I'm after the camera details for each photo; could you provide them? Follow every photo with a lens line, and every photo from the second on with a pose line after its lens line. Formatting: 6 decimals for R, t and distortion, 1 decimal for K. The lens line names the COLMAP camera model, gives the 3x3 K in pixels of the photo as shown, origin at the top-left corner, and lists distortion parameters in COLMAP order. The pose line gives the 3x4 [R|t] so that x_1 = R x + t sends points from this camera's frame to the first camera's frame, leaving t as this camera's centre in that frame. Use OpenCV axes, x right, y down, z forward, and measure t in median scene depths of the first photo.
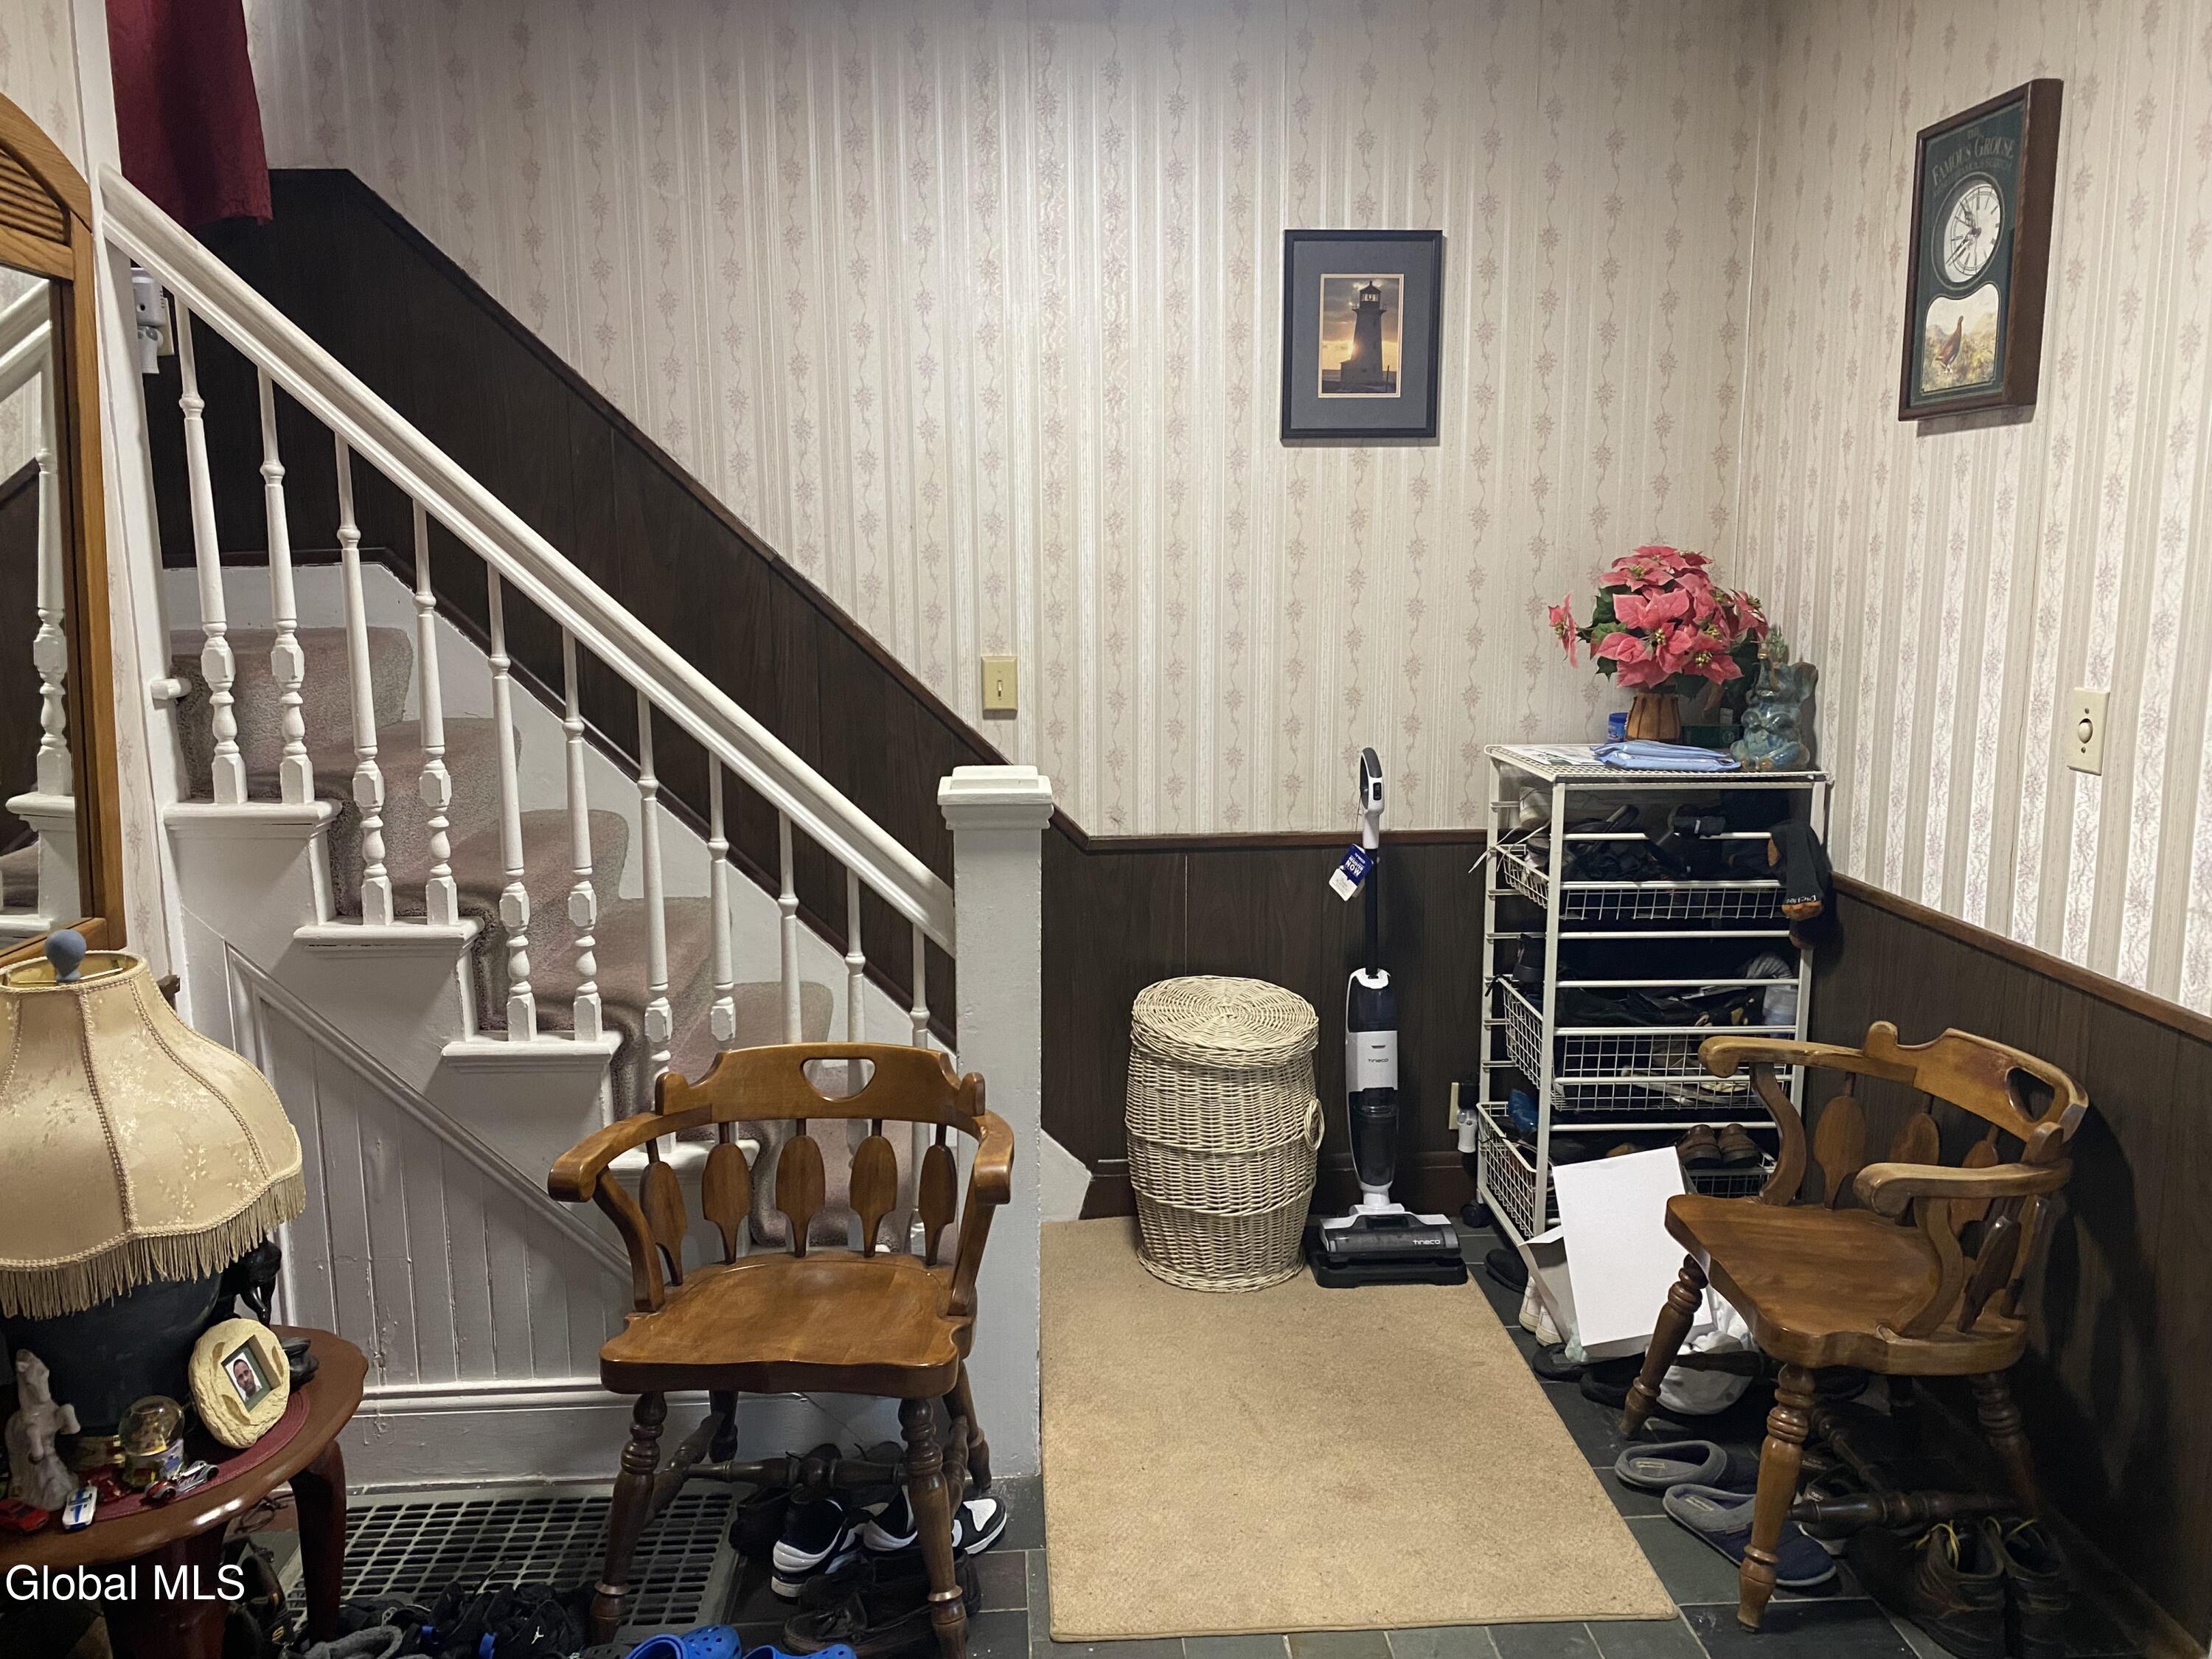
lens RADIAL K [[1649.3, 0, 1106.0], [0, 1649.3, 829.5], [0, 0, 1]] dist [0.069843, -0.115347]
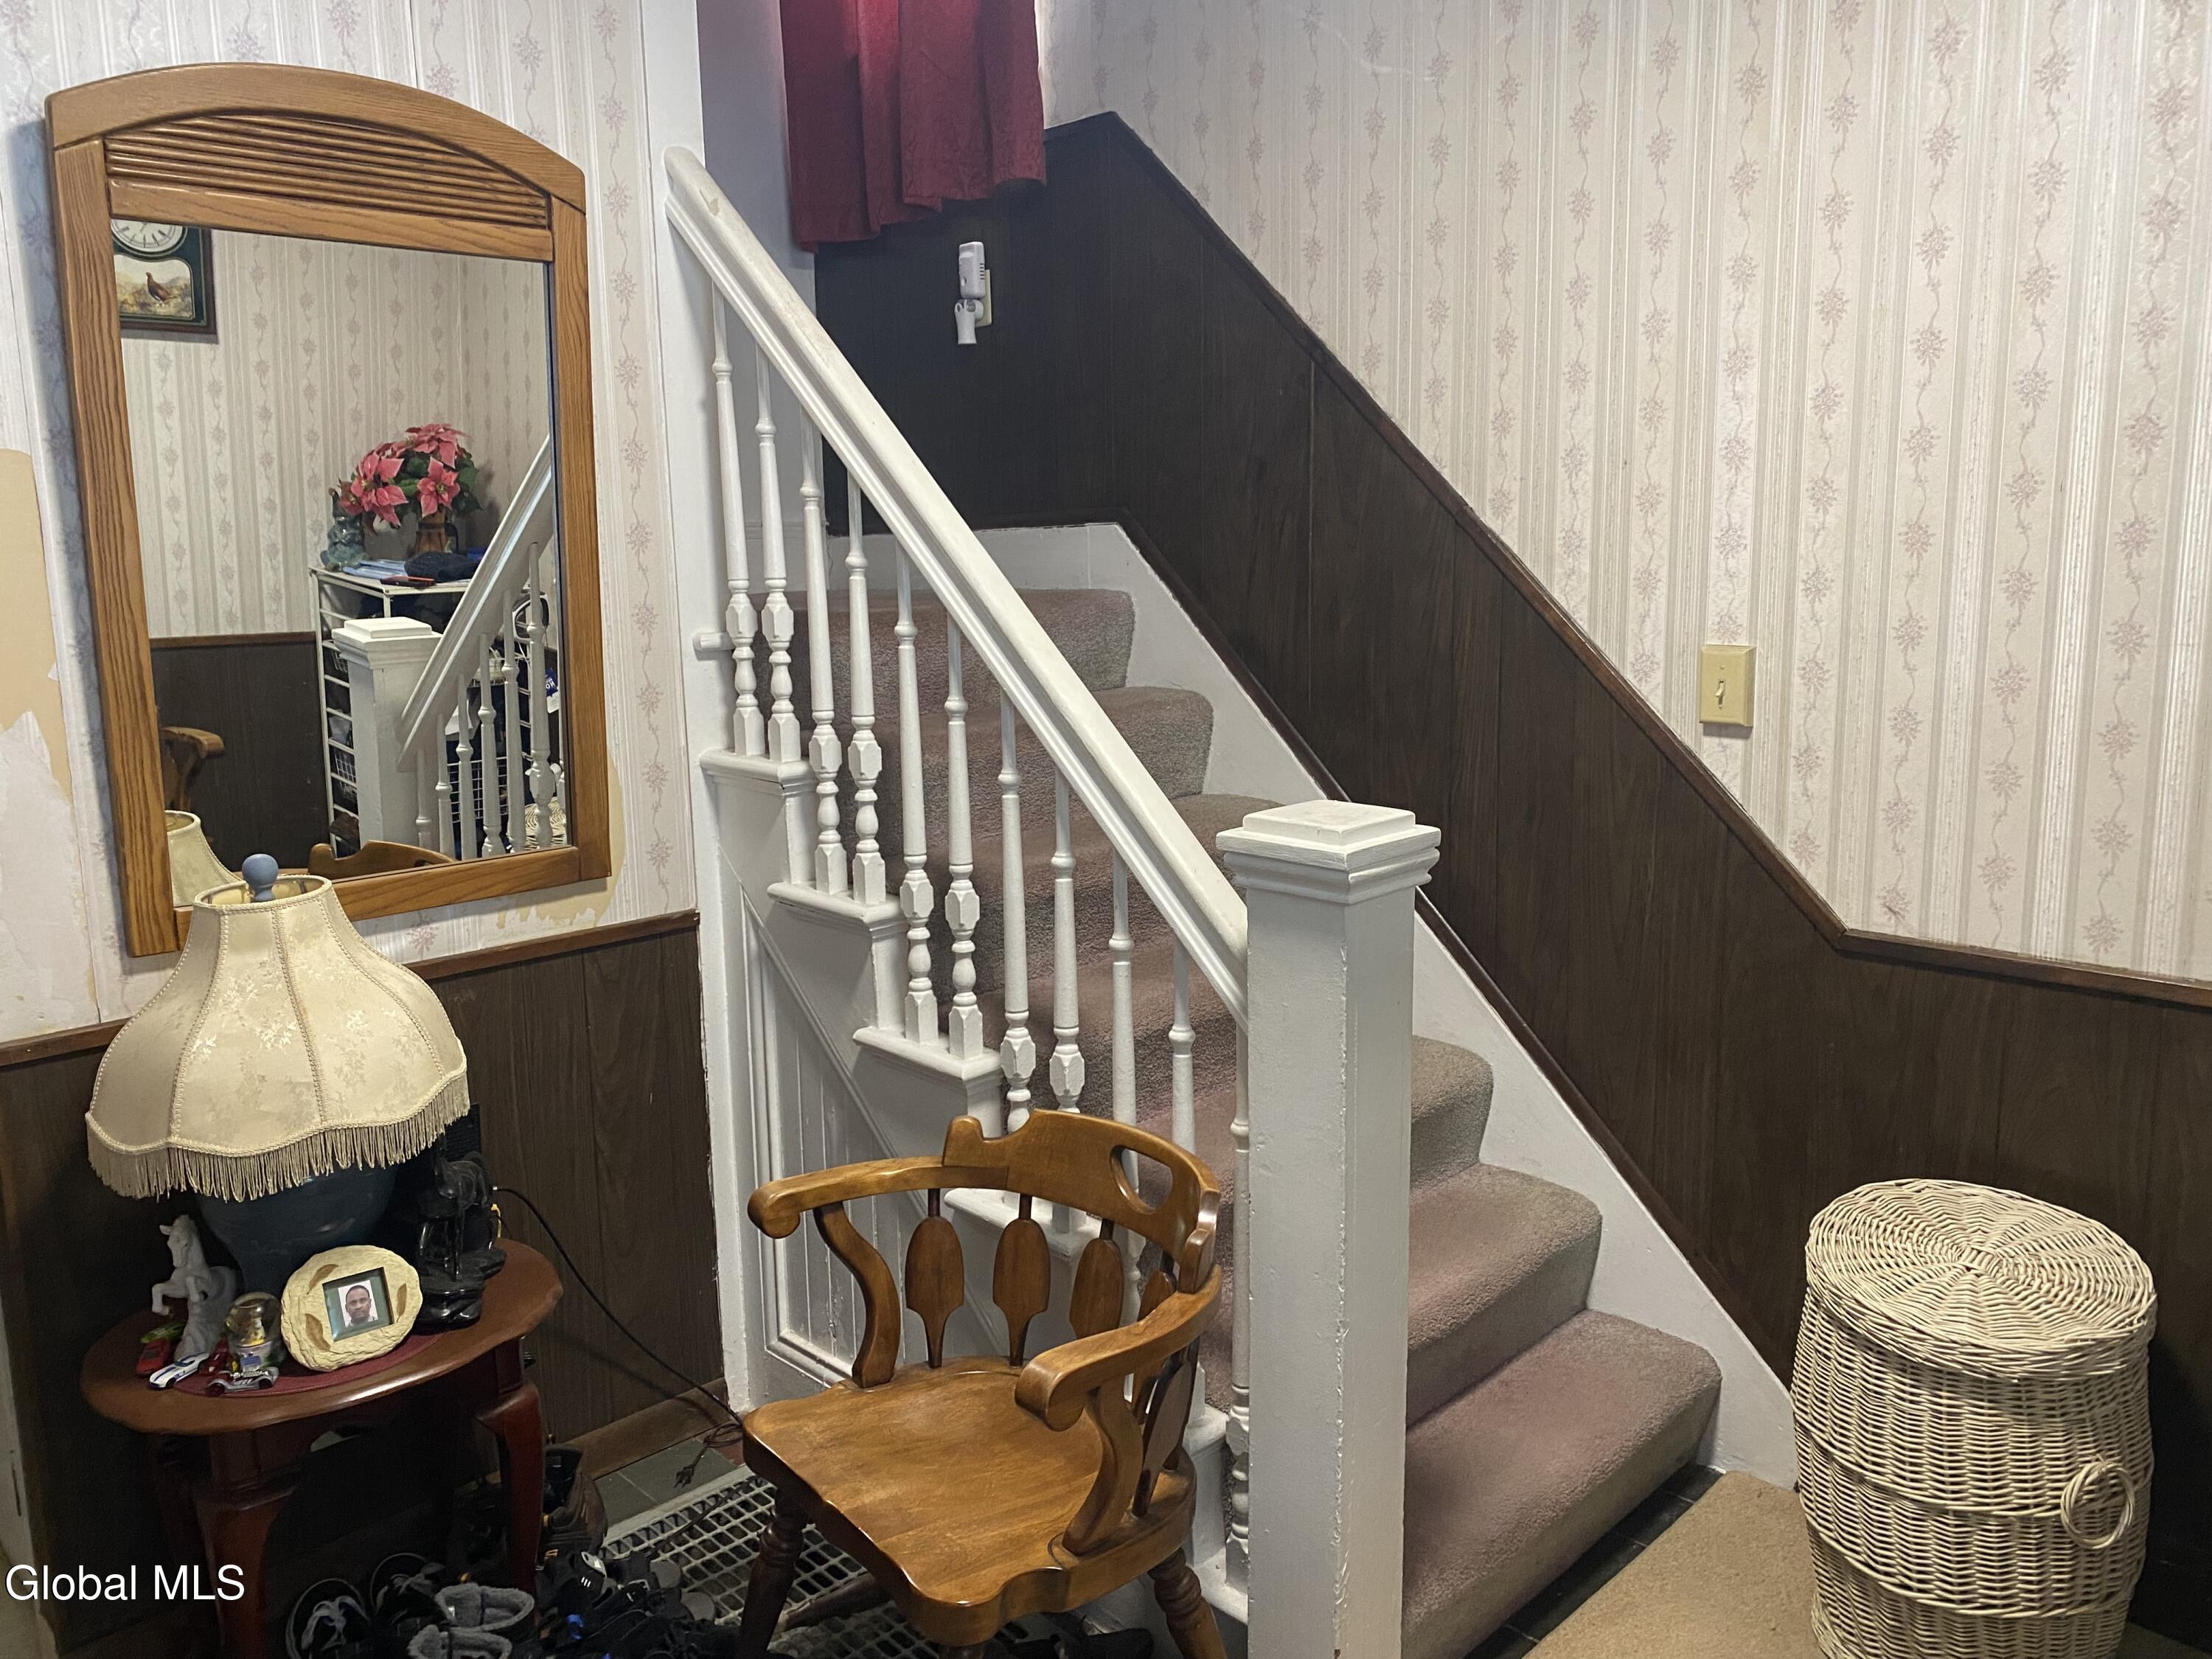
lens RADIAL K [[1694.9, 0, 1104.1], [0, 1694.9, 781.5], [0, 0, 1]] dist [0.033235, -0.003287]
pose [[0.658072, 0.109105, -0.745008, 0.312259], [-0.111863, 0.992632, 0.046560, -0.055305], [0.744599, 0.052699, 0.665428, 0.351177]]
